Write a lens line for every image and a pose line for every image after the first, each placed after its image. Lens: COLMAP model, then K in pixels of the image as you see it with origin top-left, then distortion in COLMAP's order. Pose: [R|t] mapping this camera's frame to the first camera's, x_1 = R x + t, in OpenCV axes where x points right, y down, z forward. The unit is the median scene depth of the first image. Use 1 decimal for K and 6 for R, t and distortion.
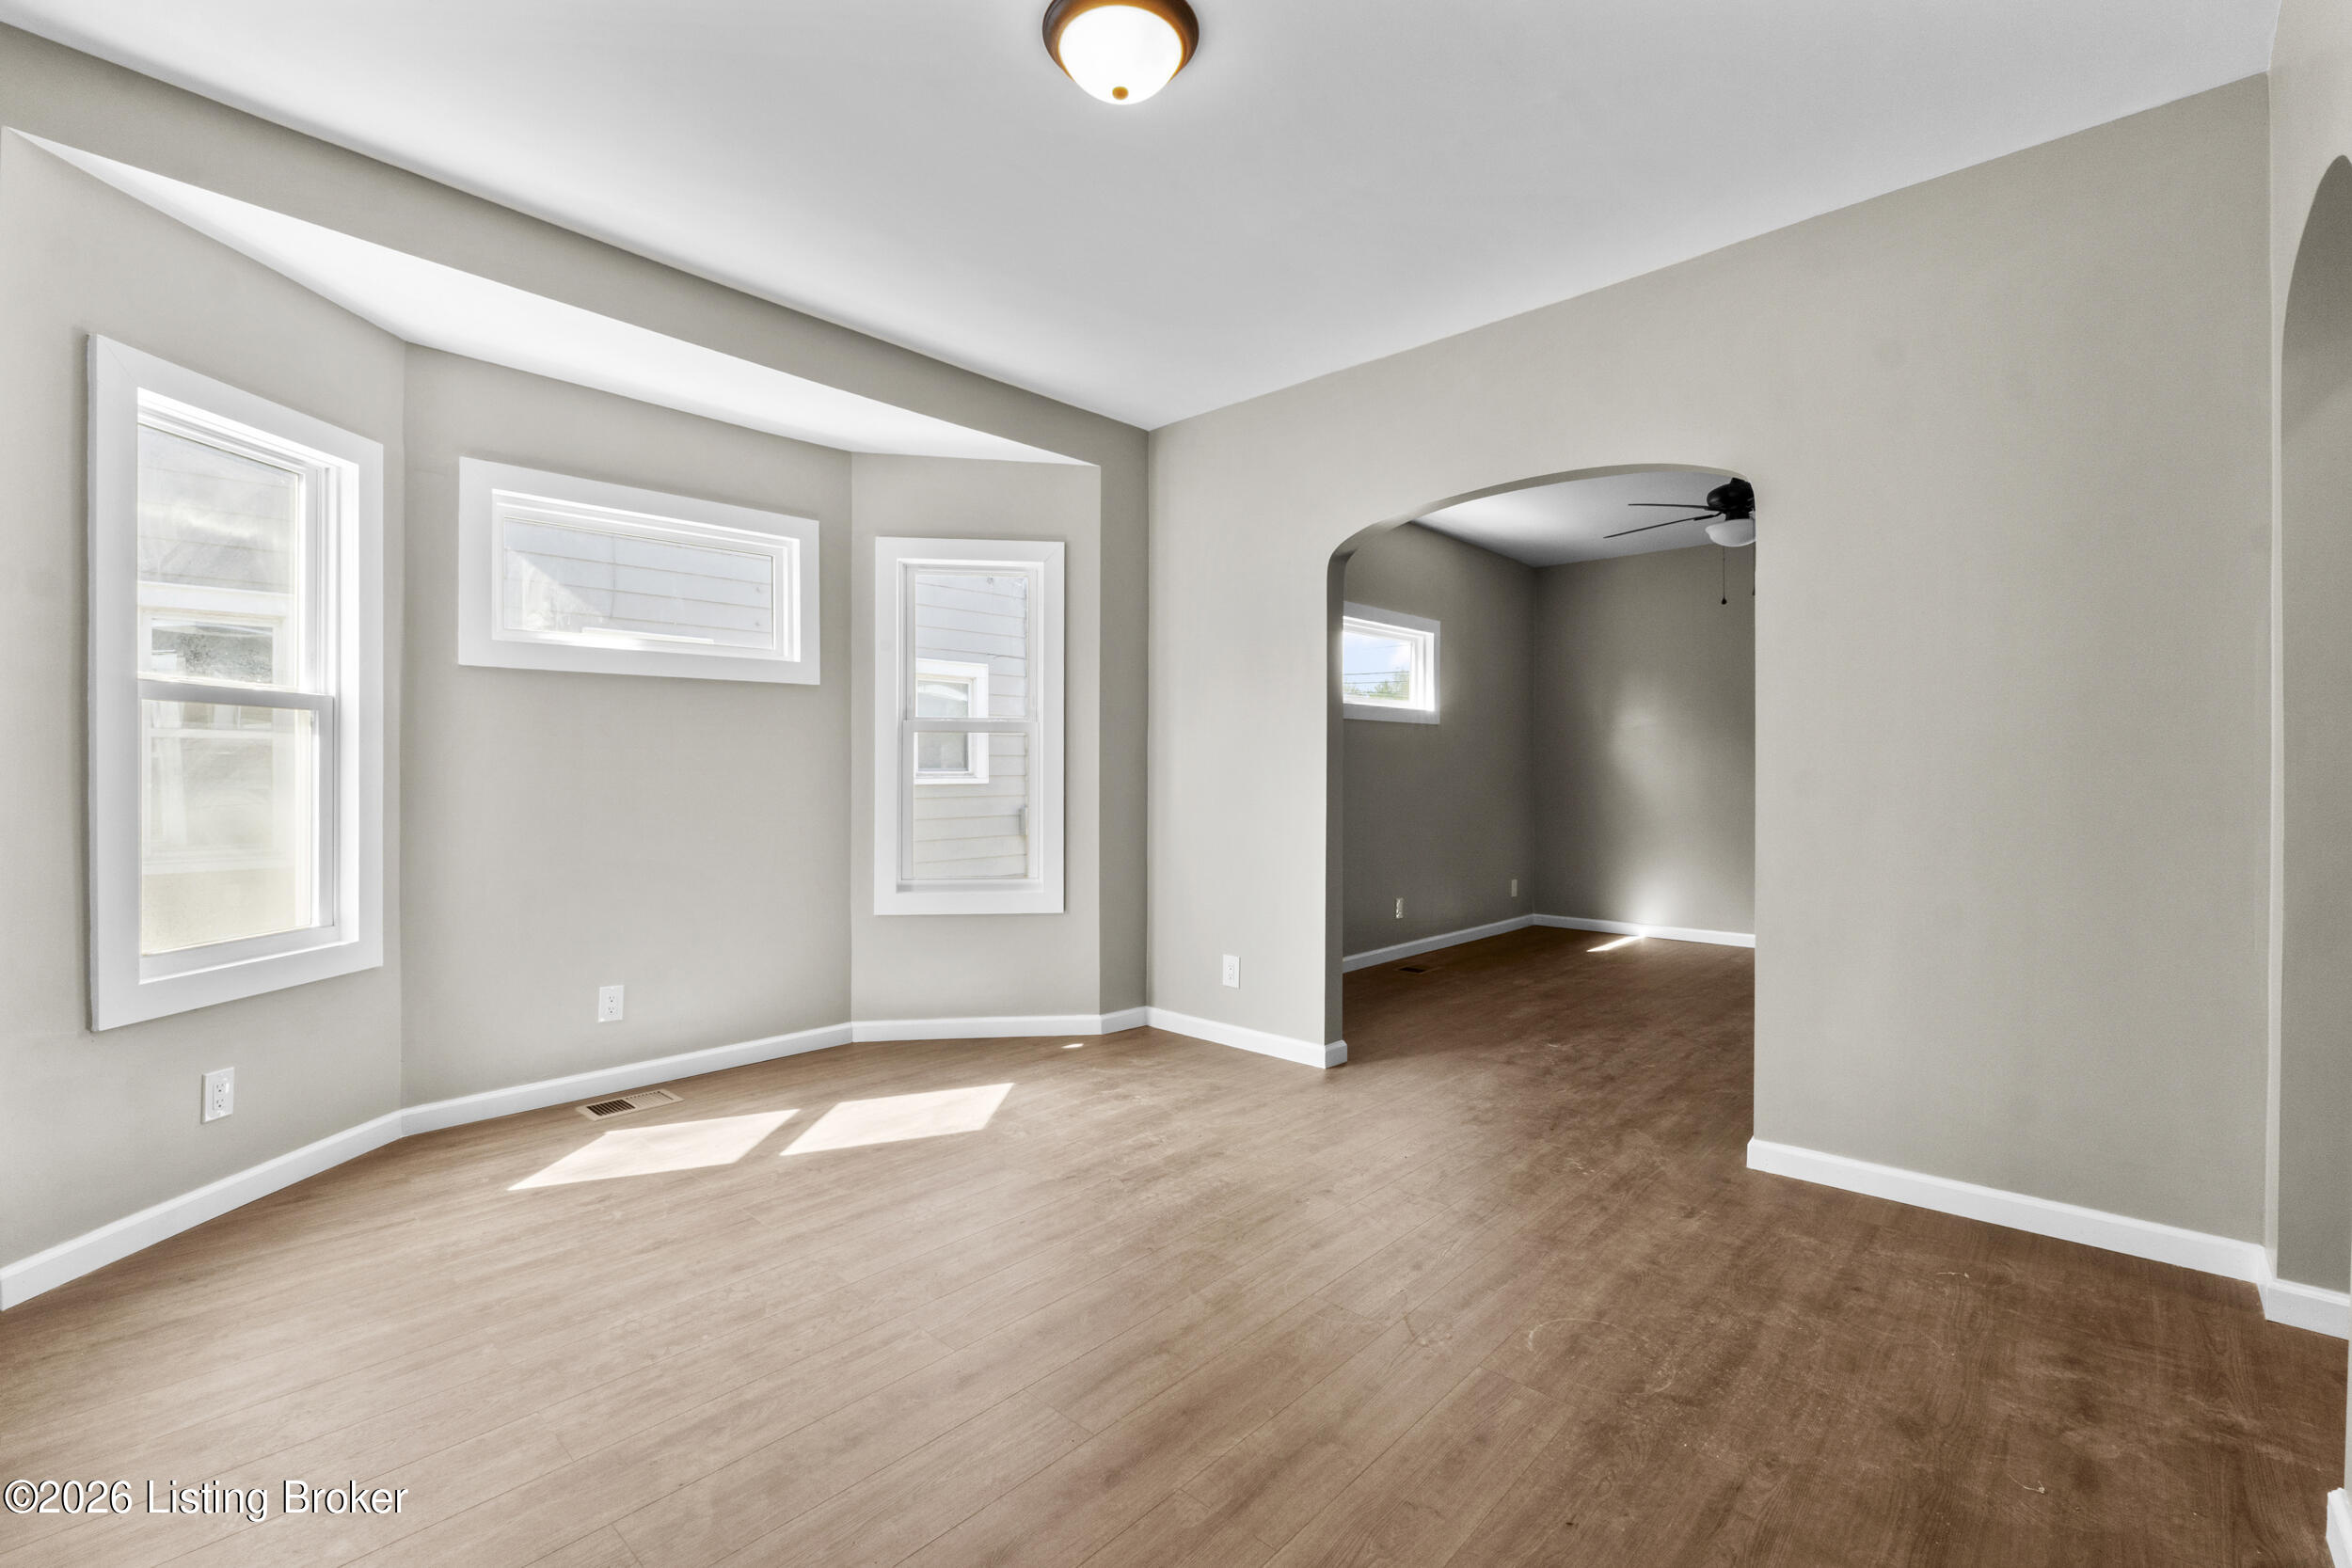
lens RADIAL K [[1028.1, 0, 1139.1], [0, 1028.1, 775.2], [0, 0, 1]] dist [-0.009755, -0.000174]
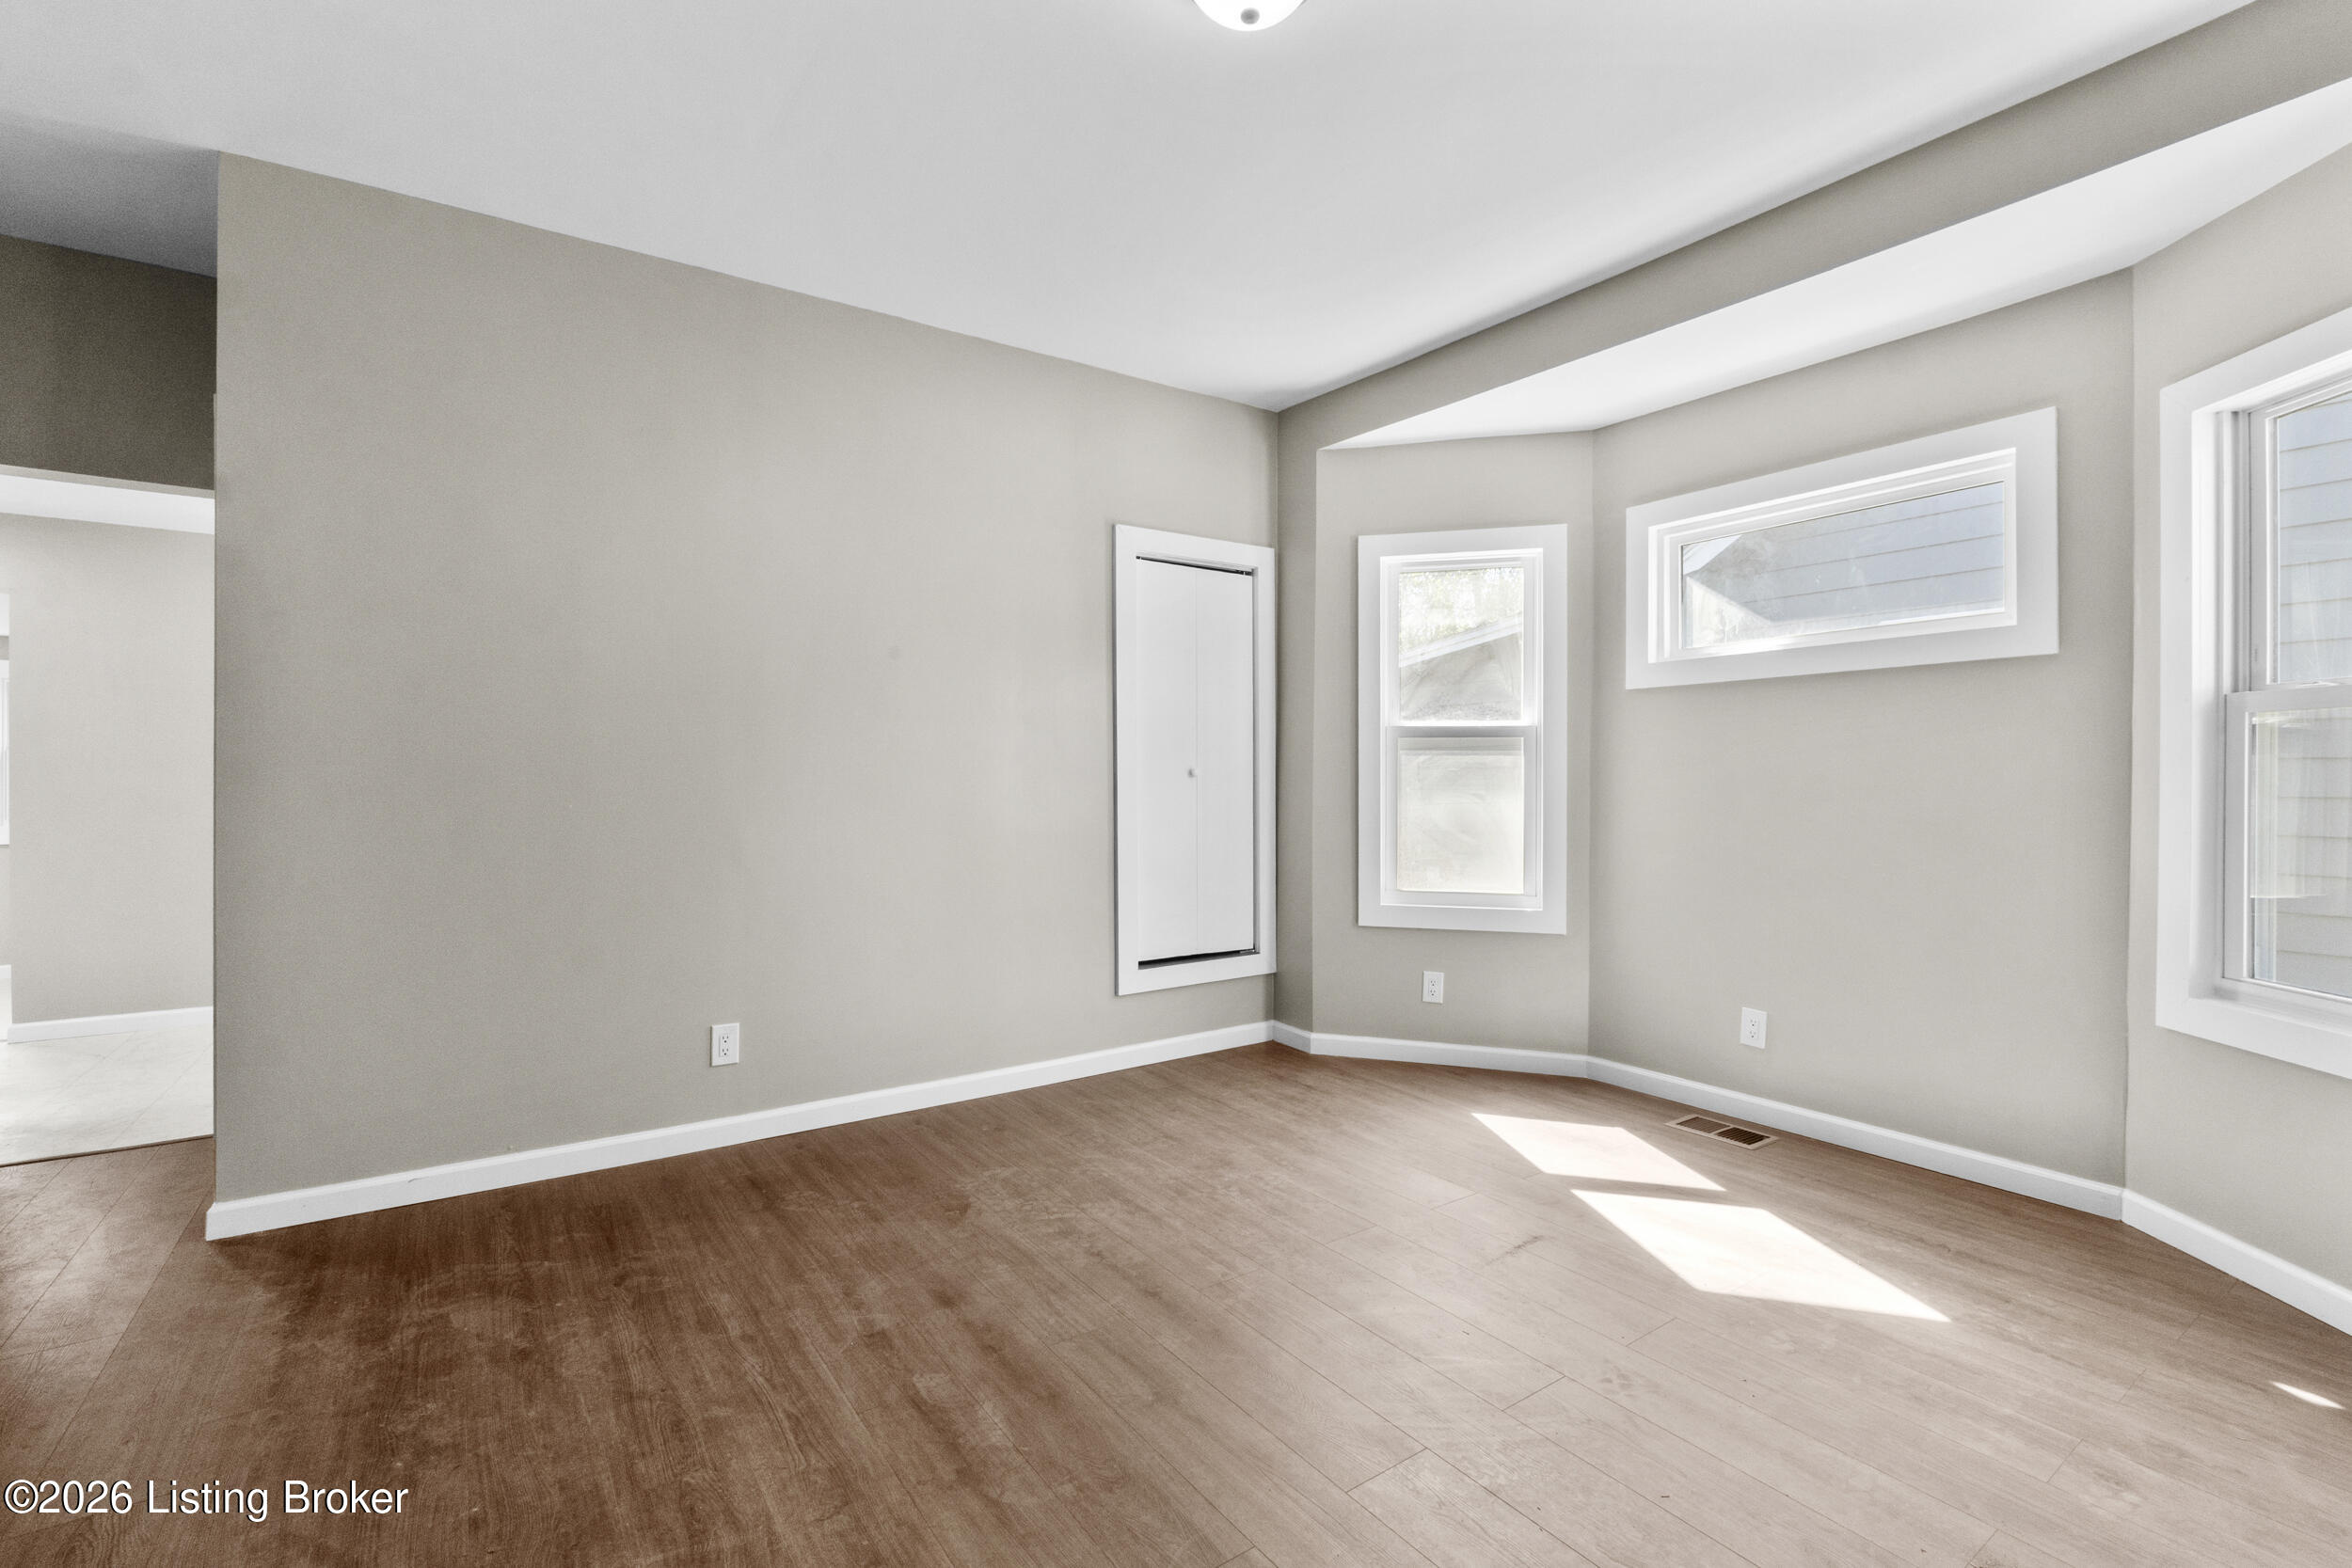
lens RADIAL K [[1013.7, 0, 1164.3], [0, 1013.7, 789.7], [0, 0, 1]] dist [-0.005044, 0.000116]
pose [[-0.198300, 0.006838, -0.980118, 0.593530], [-0.010886, 0.999899, 0.009178, 0.000236], [0.980081, 0.012490, -0.198206, 0.760337]]
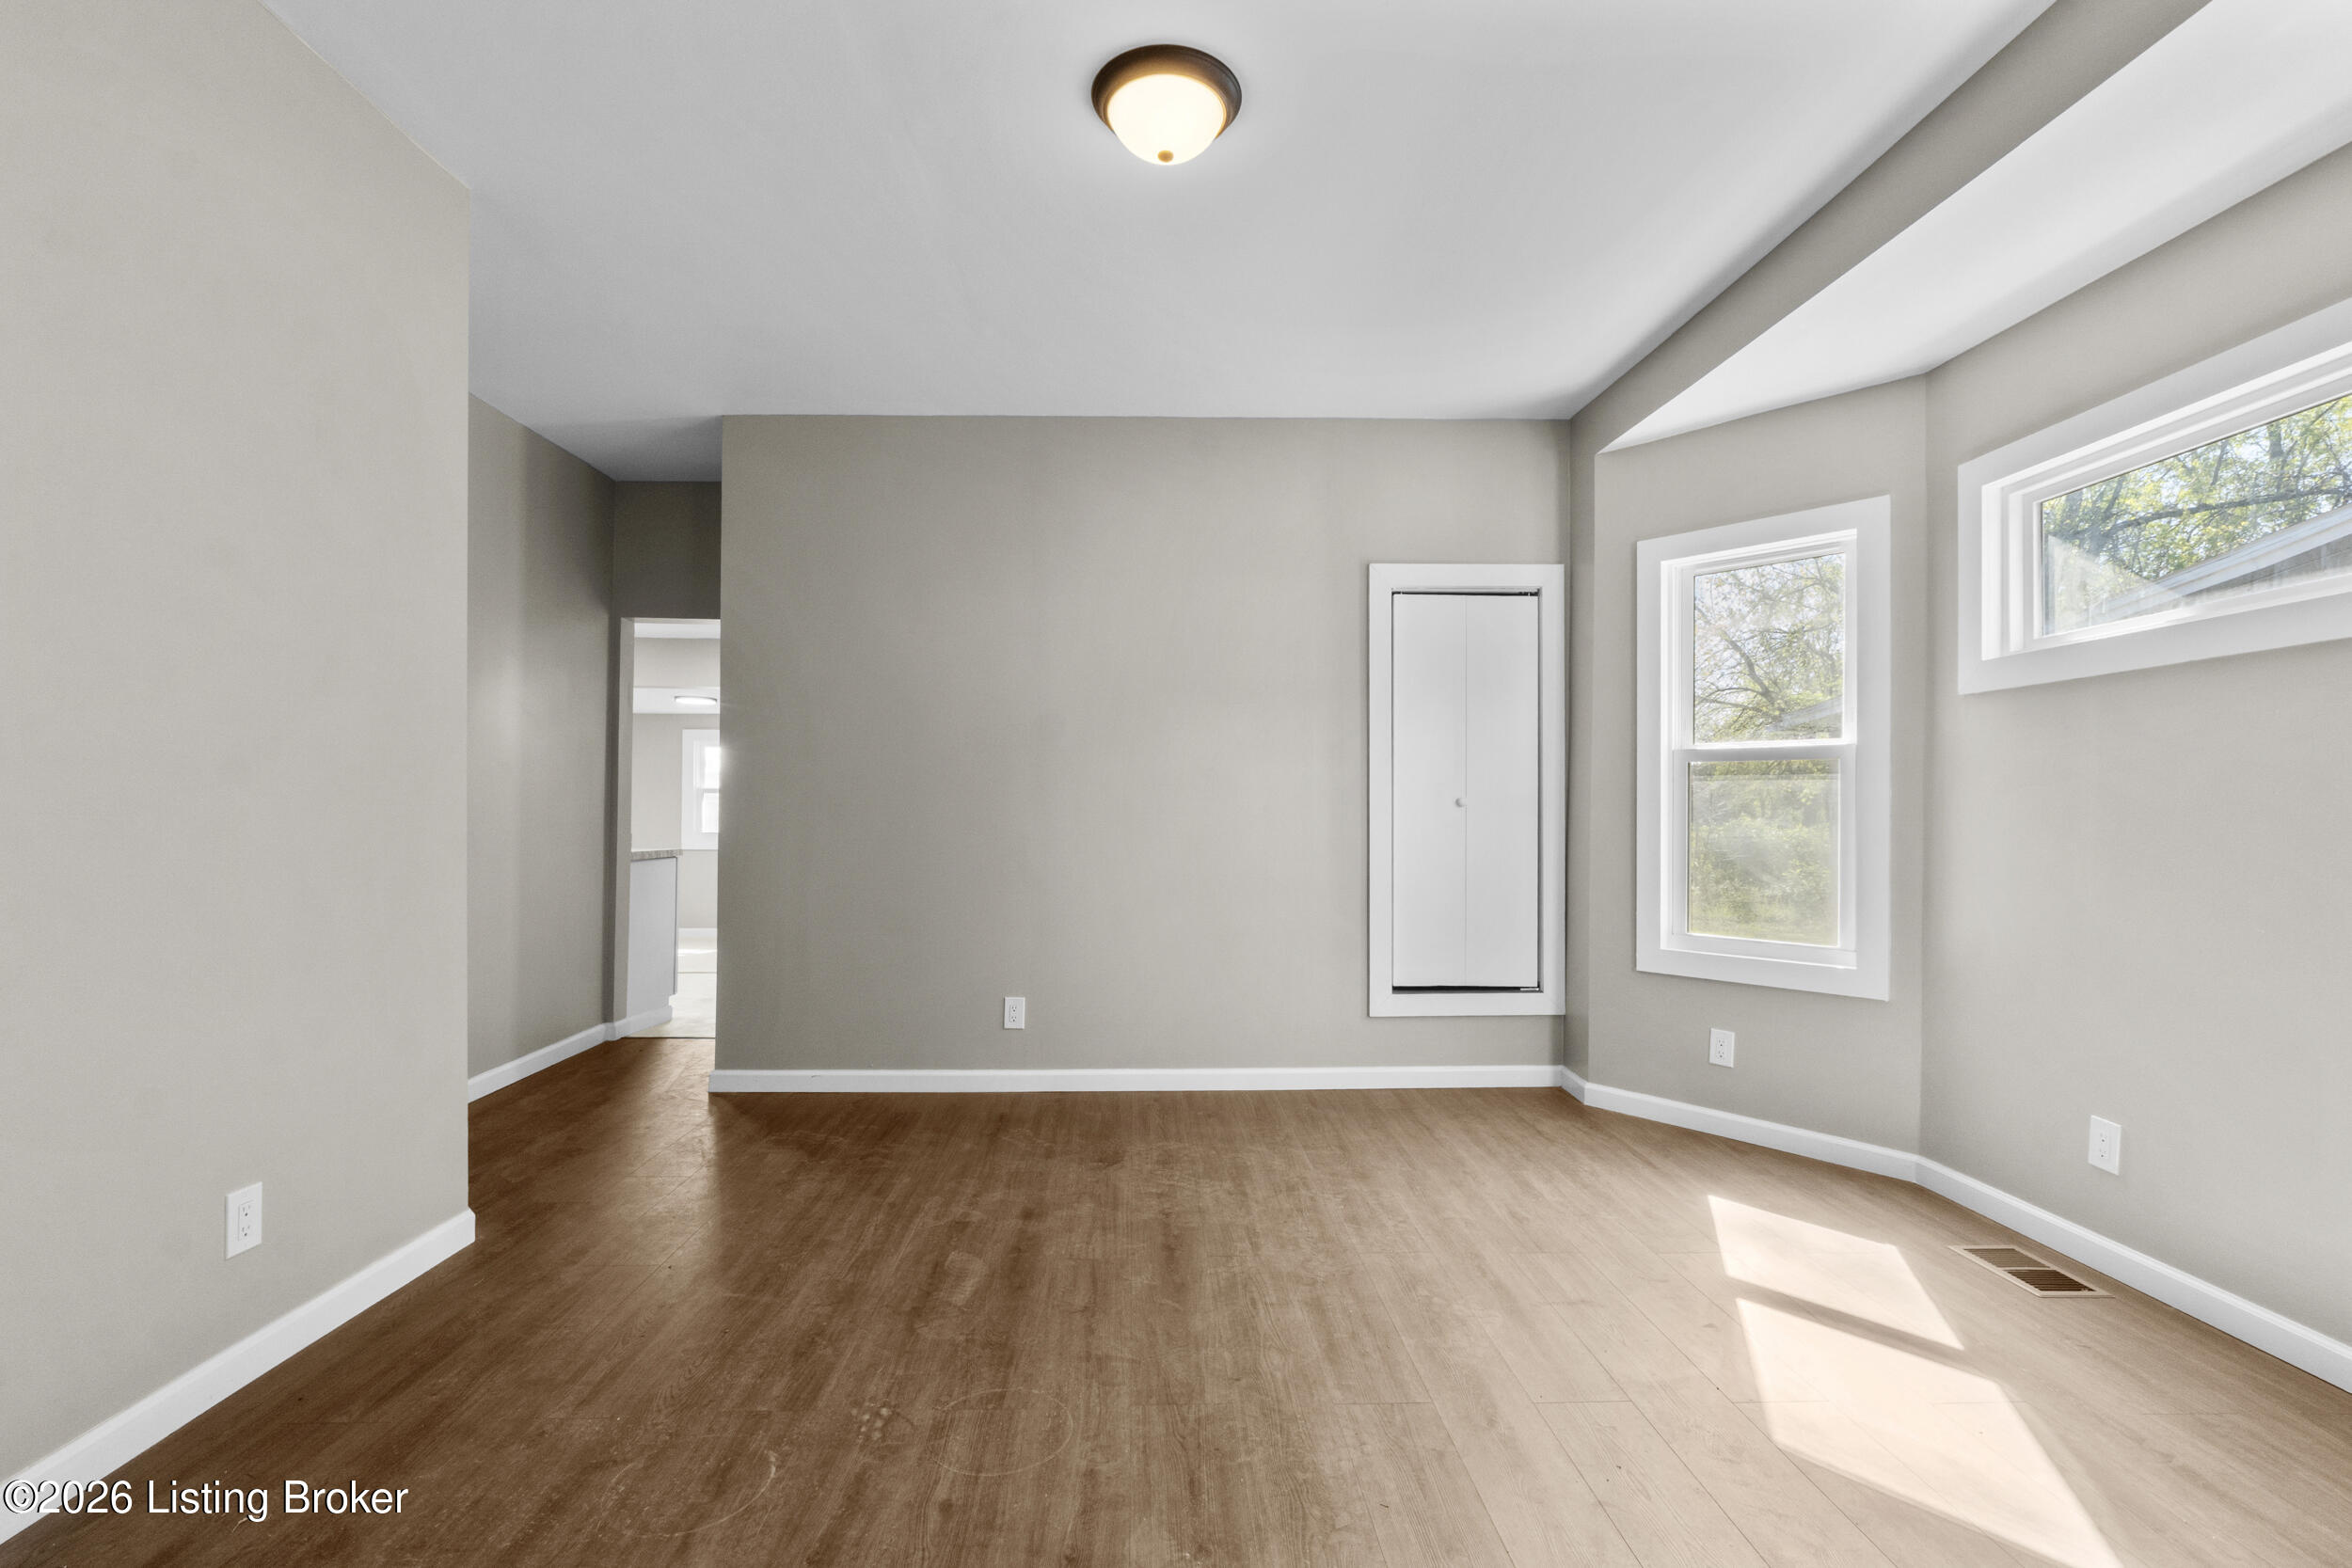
lens RADIAL K [[1024.1, 0, 1171.6], [0, 1024.1, 813.8], [0, 0, 1]] dist [-0.003536, -0.000694]
pose [[-0.691028, -0.003651, -0.722819, 0.503859], [-0.012622, 0.999896, 0.007016, 0.000259], [0.722718, 0.013972, -0.691002, 1.191056]]
